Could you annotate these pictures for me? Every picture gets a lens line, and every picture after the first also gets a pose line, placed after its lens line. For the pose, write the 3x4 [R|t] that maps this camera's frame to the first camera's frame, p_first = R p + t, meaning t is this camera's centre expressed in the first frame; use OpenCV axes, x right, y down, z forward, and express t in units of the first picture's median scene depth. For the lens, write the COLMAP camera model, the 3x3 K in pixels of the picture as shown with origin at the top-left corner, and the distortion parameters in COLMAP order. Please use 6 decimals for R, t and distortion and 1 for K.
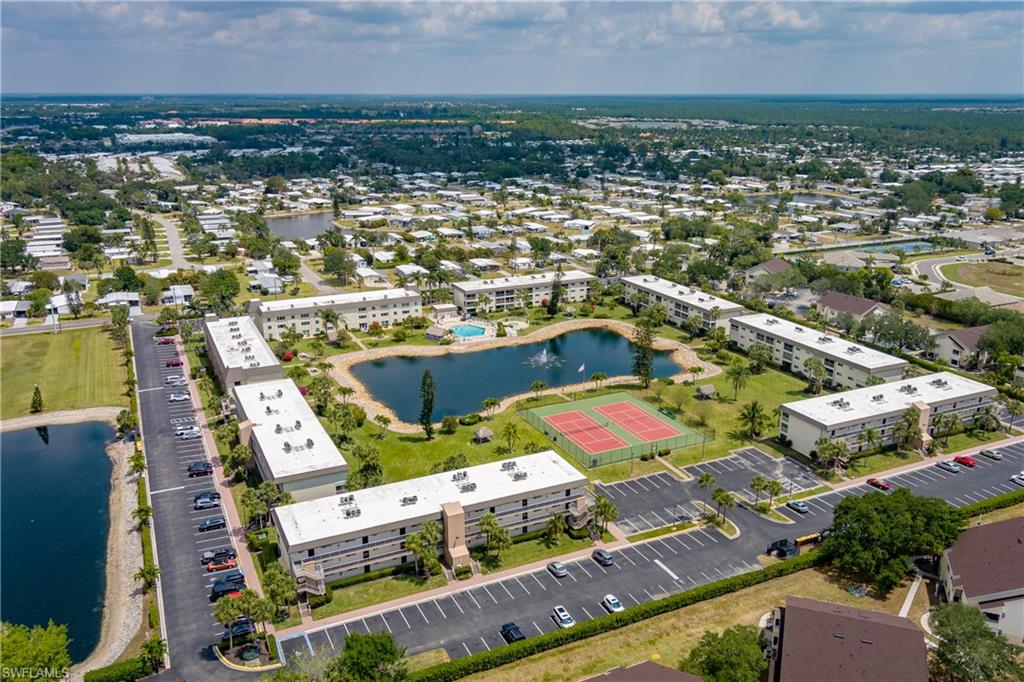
lens RADIAL K [[858.5, 0, 510.8], [0, 858.5, 347.1], [0, 0, 1]] dist [0.005090, 0.008426]
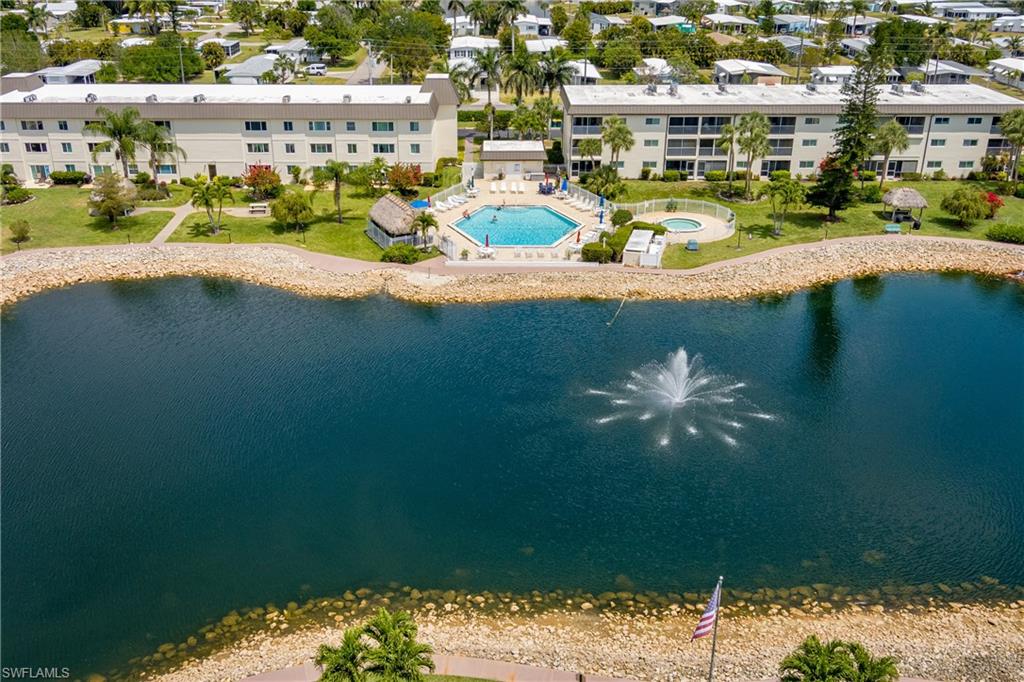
lens RADIAL K [[858.5, 0, 503.5], [0, 858.5, 337.8], [0, 0, 1]] dist [0.005090, 0.008426]
pose [[0.888133, 0.187744, -0.419490, 0.080362], [-0.127197, 0.977514, 0.168191, -0.028952], [0.441634, -0.096018, 0.892042, 0.666437]]
